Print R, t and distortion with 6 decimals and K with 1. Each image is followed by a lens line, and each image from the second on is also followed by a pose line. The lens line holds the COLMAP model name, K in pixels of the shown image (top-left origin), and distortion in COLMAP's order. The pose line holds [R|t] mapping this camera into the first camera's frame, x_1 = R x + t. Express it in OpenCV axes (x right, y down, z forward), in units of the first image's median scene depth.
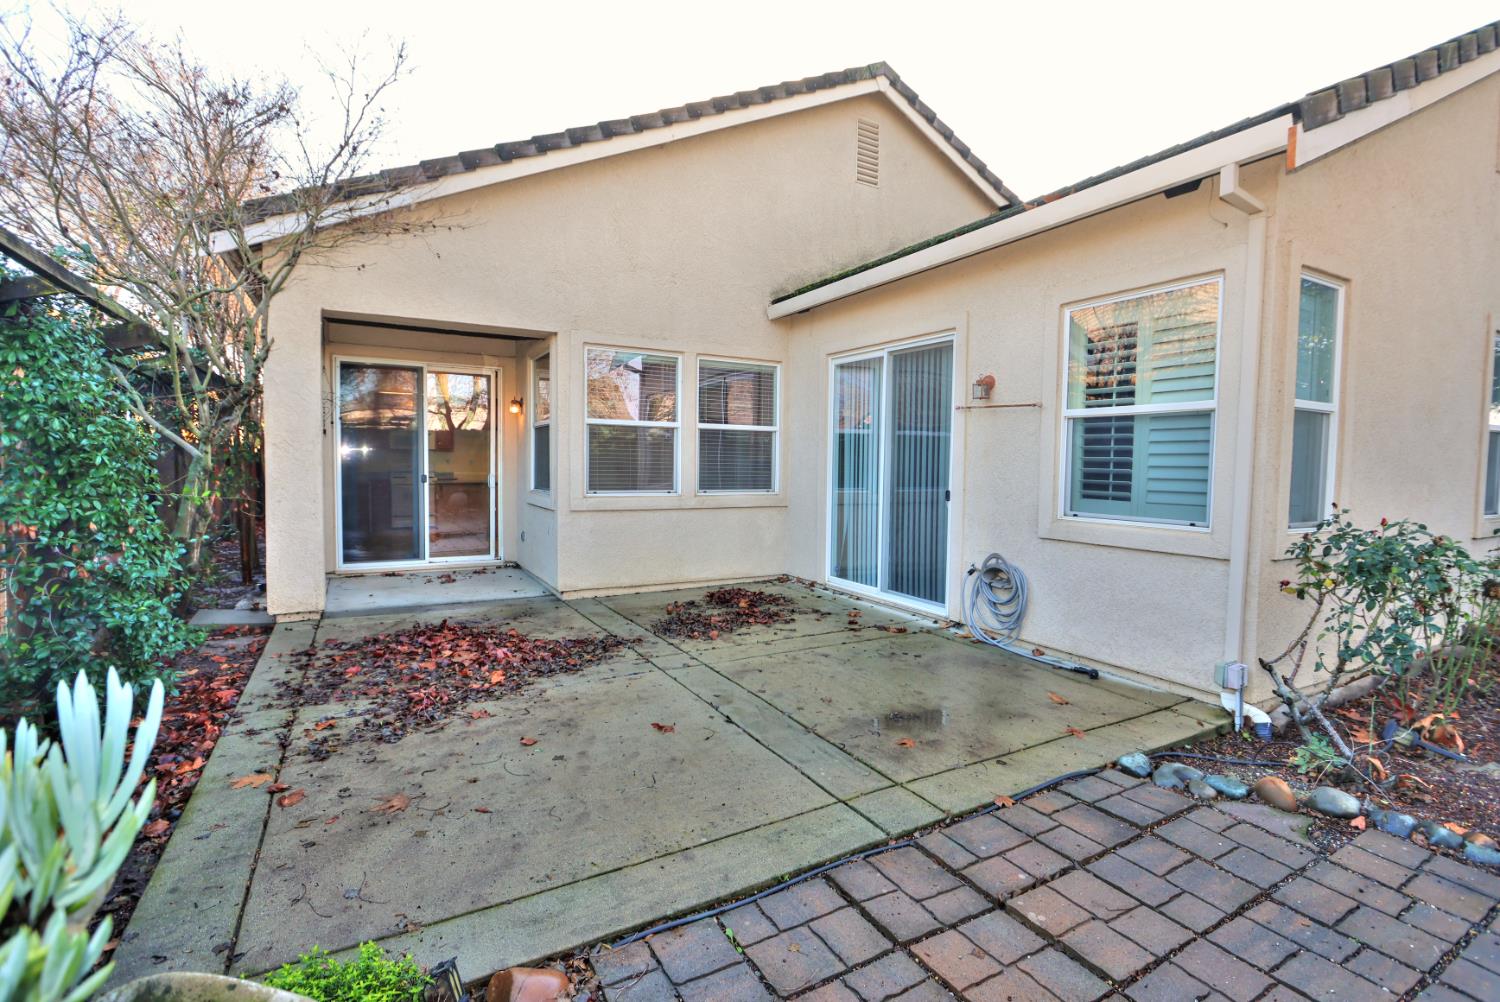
lens RADIAL K [[692.1, 0, 756.2], [0, 692.1, 501.6], [0, 0, 1]] dist [-0.012495, 0.000434]
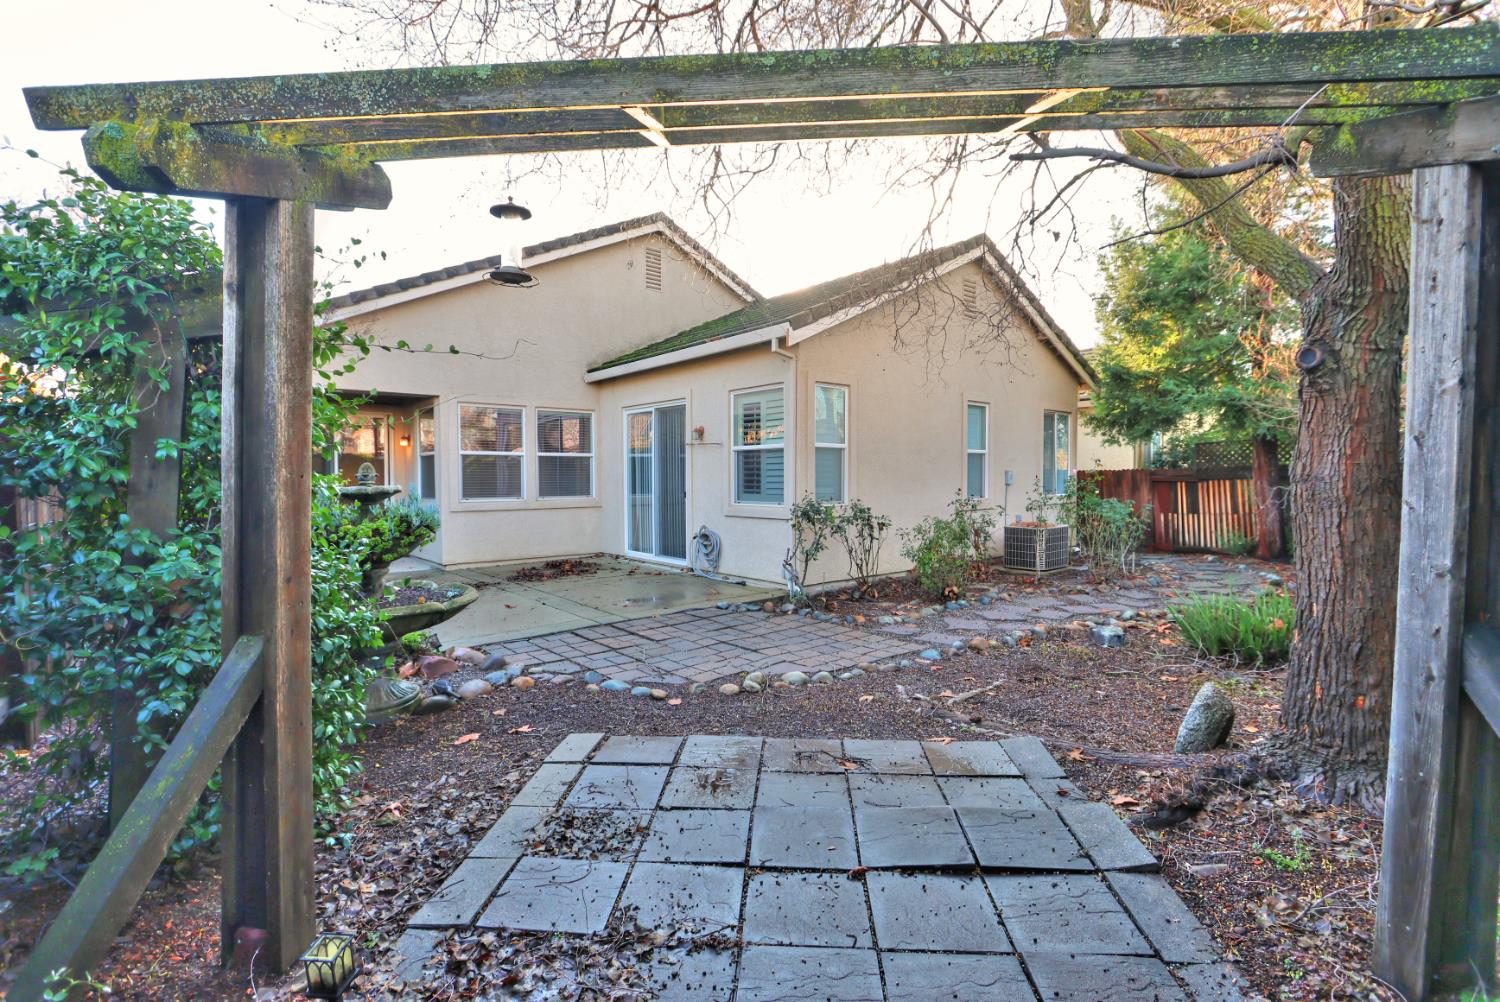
lens RADIAL K [[692.1, 0, 750.0], [0, 692.1, 501.7], [0, 0, 1]] dist [-0.012495, 0.000434]
pose [[0.983755, -0.022822, 0.178059, 0.116919], [0.026661, 0.999460, -0.019197, 0.041145], [-0.177525, 0.023632, 0.983833, -0.649522]]
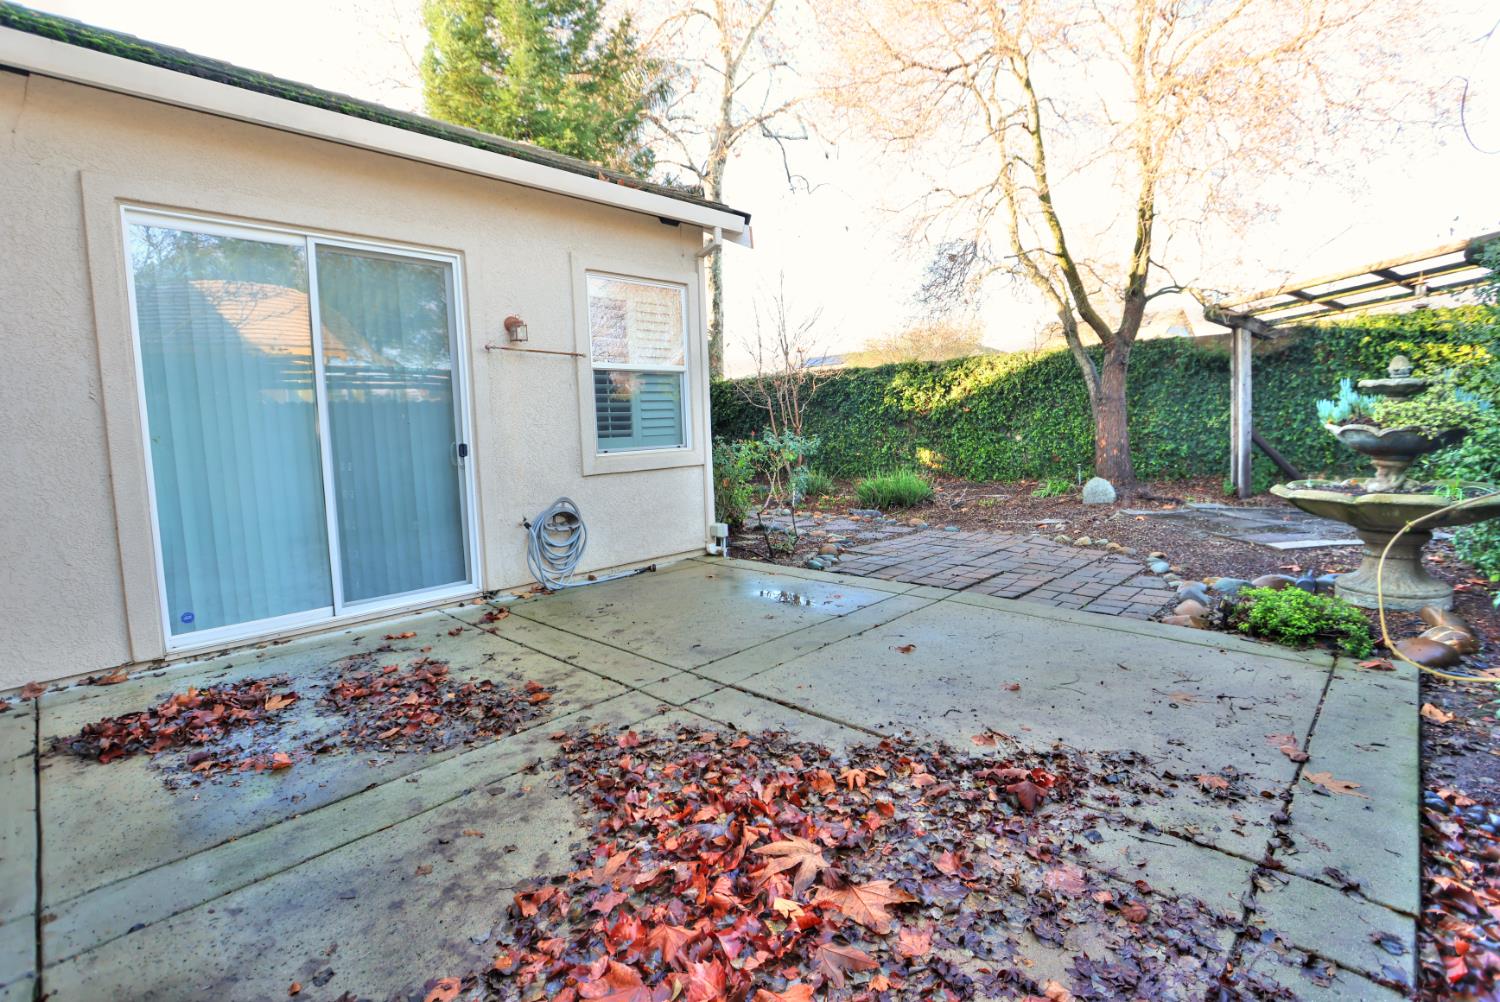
lens RADIAL K [[692.1, 0, 756.8], [0, 692.1, 485.9], [0, 0, 1]] dist [-0.012495, 0.000434]
pose [[-0.285149, -0.084619, 0.954741, -0.572270], [0.090254, 0.989299, 0.114637, -0.026334], [-0.954224, 0.118858, -0.274460, 0.813583]]
